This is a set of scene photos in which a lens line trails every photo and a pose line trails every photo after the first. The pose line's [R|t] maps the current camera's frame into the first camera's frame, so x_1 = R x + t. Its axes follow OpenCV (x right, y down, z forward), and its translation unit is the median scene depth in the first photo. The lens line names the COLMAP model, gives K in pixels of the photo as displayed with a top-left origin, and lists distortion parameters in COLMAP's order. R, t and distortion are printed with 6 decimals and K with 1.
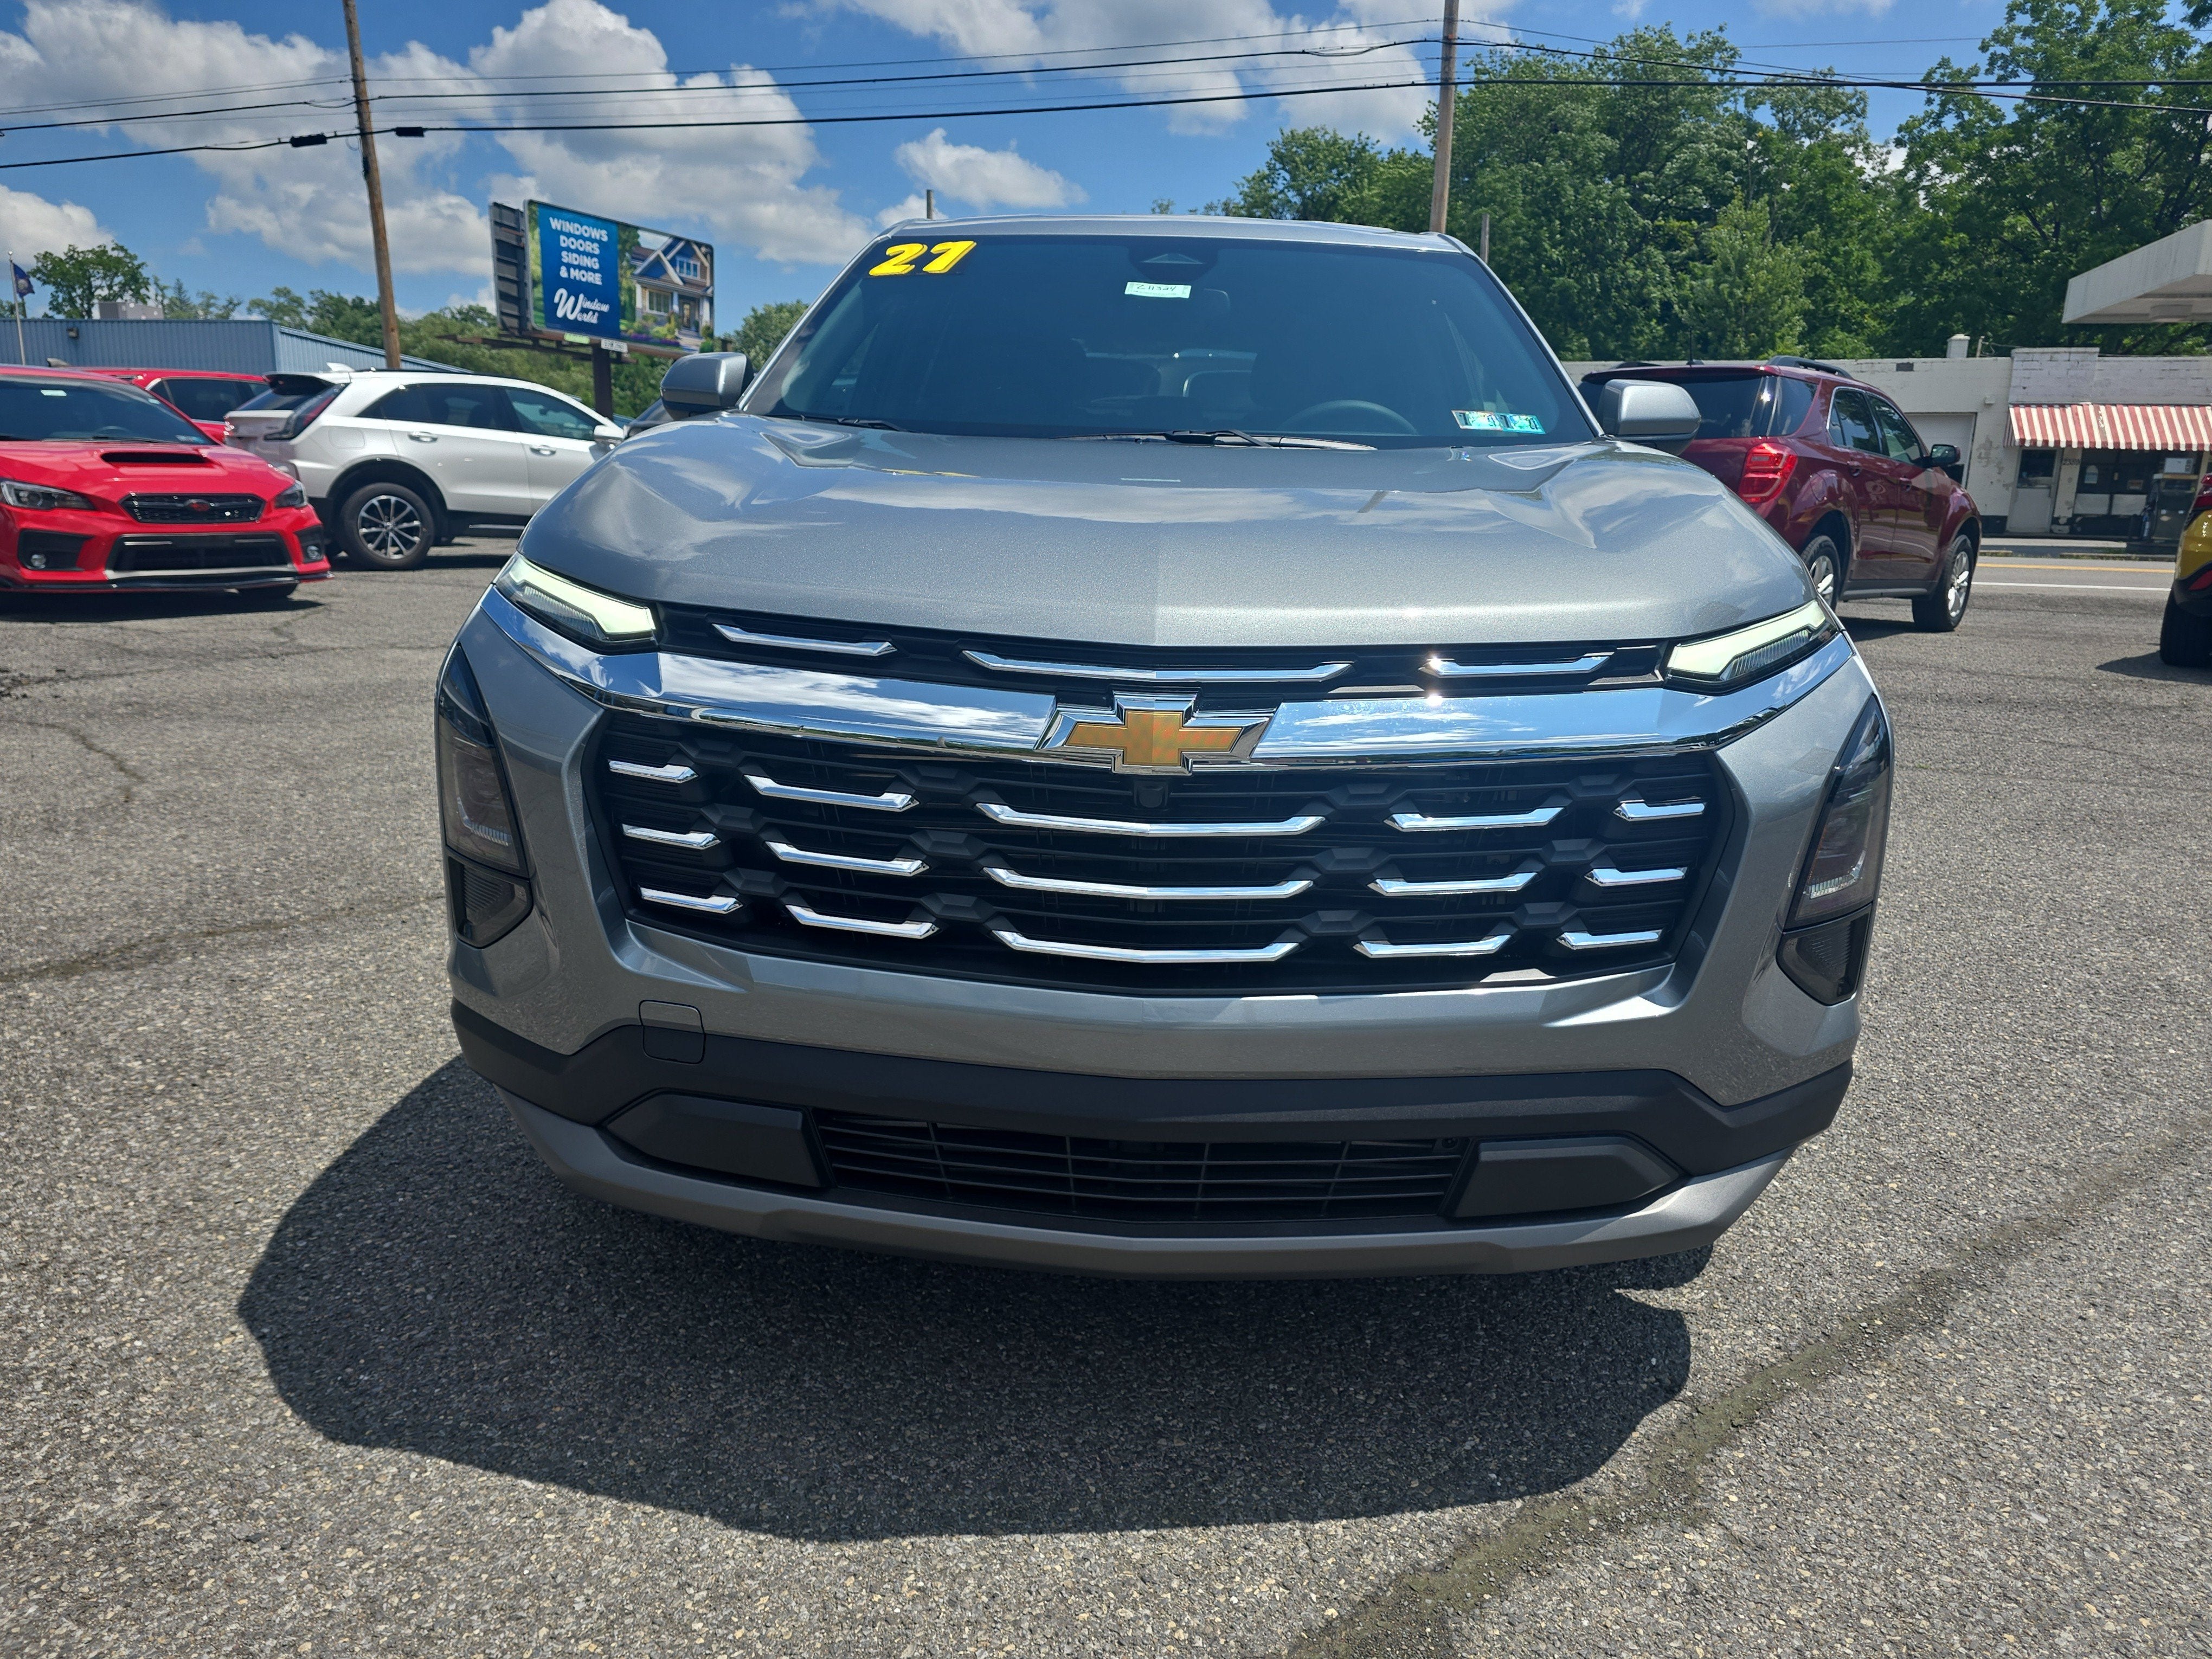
lens RADIAL K [[1517.3, 0, 1086.6], [0, 1517.3, 832.0], [0, 0, 1]] dist [0.021842, -0.026316]
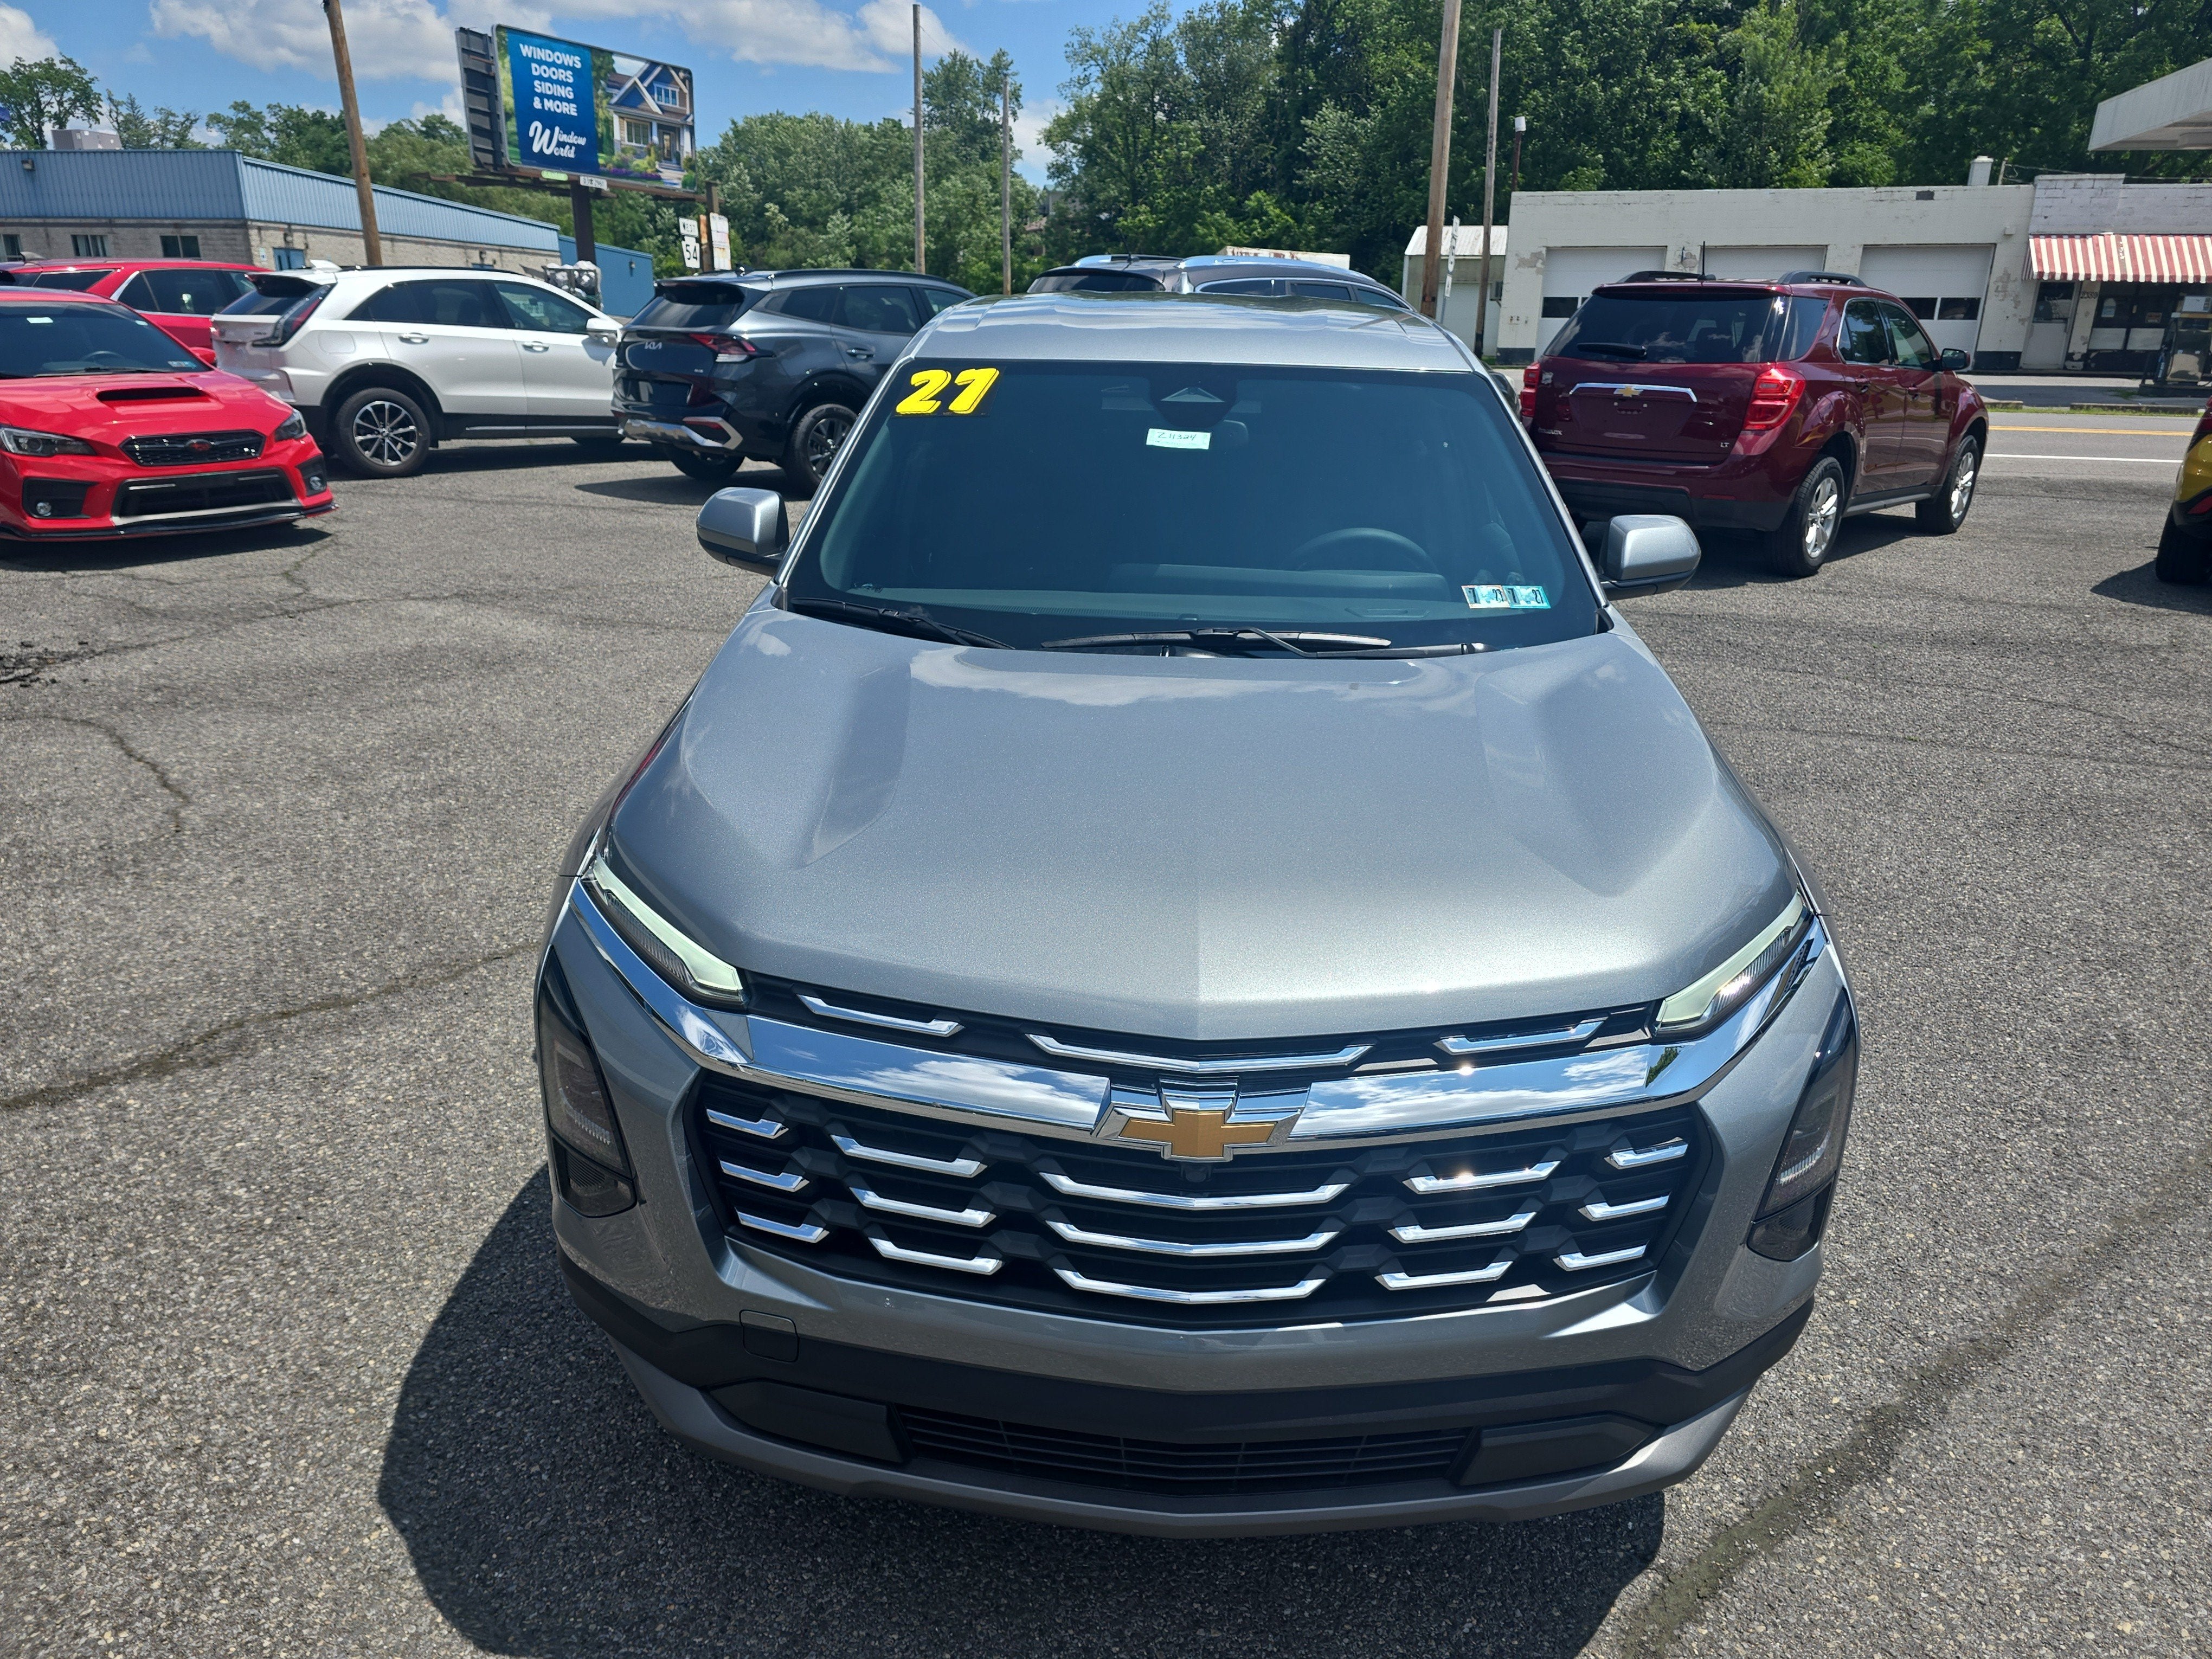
lens RADIAL K [[1507.3, 0, 1097.4], [0, 1507.3, 835.0], [0, 0, 1]] dist [0.024311, -0.026966]
pose [[0.999910, -0.012383, 0.005130, -0.012692], [0.011738, 0.993755, 0.110963, -0.150778], [-0.006472, -0.110893, 0.993811, -0.032867]]
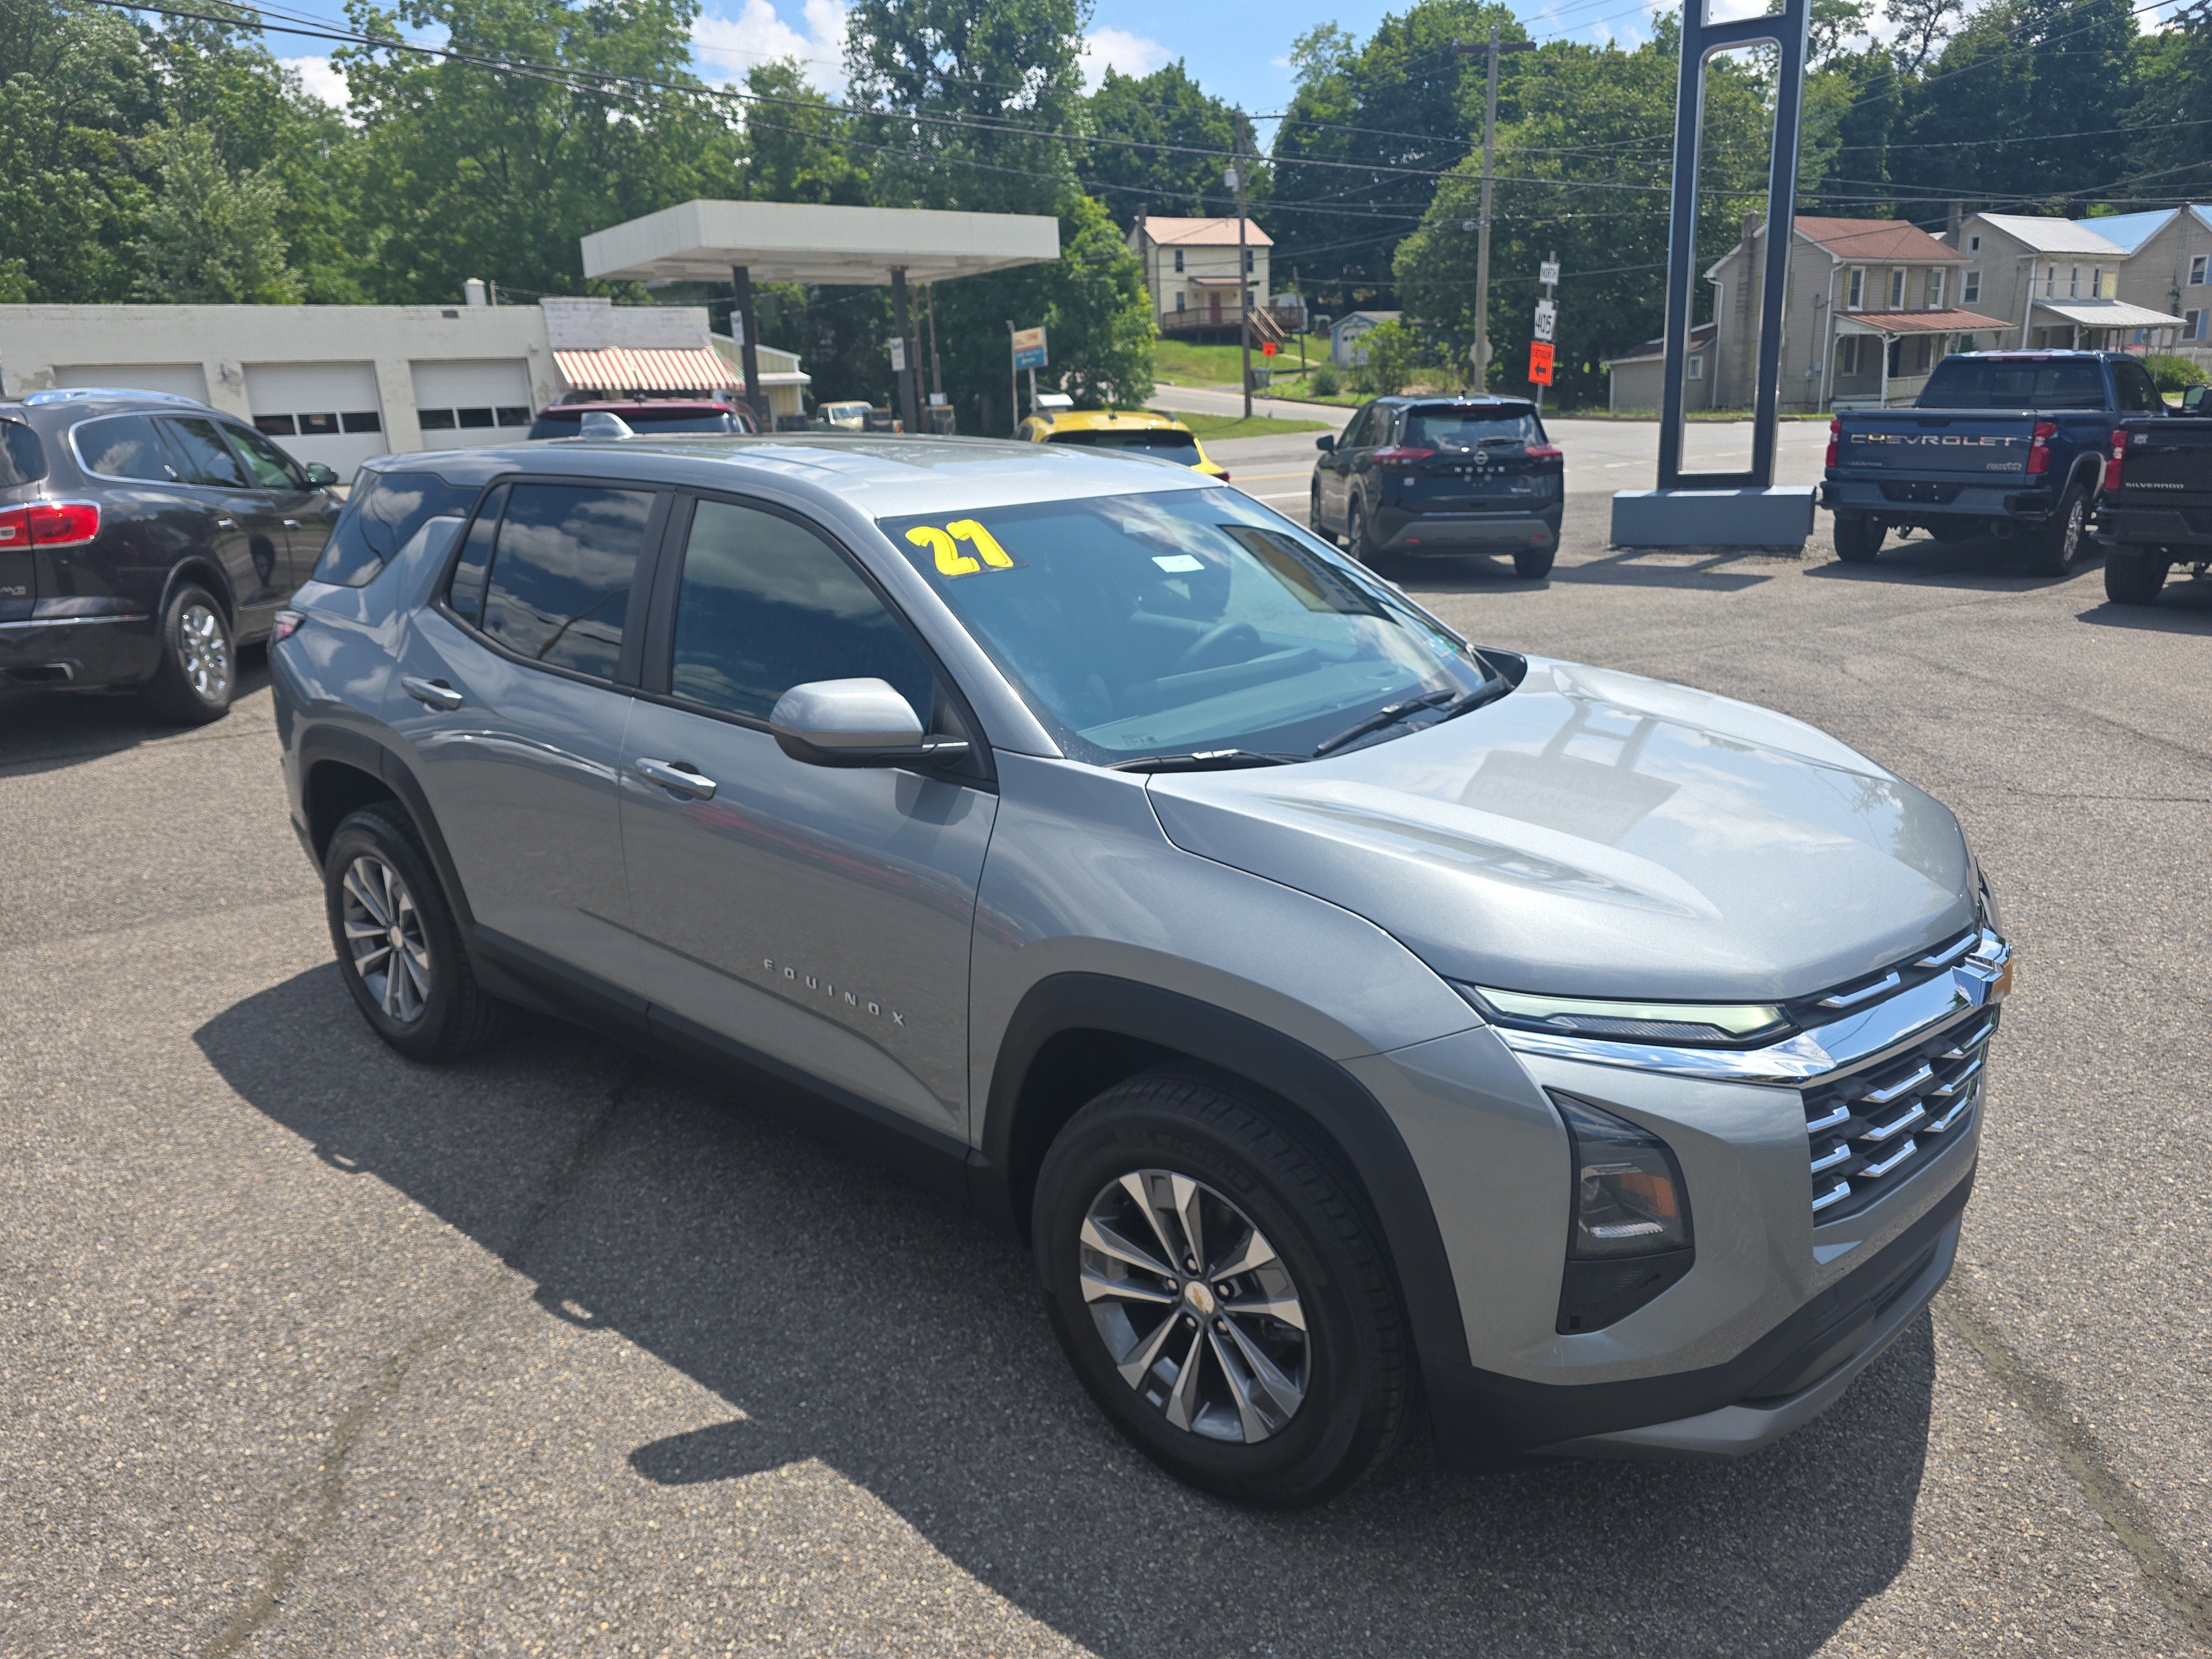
lens RADIAL K [[1497.1, 0, 1104.3], [0, 1497.1, 831.9], [0, 0, 1]] dist [0.040639, -0.031629]
pose [[0.608727, -0.260271, 0.749473, -0.659257], [0.223775, 0.962629, 0.152543, -0.258168], [-0.761168, 0.074857, 0.644221, 0.248223]]
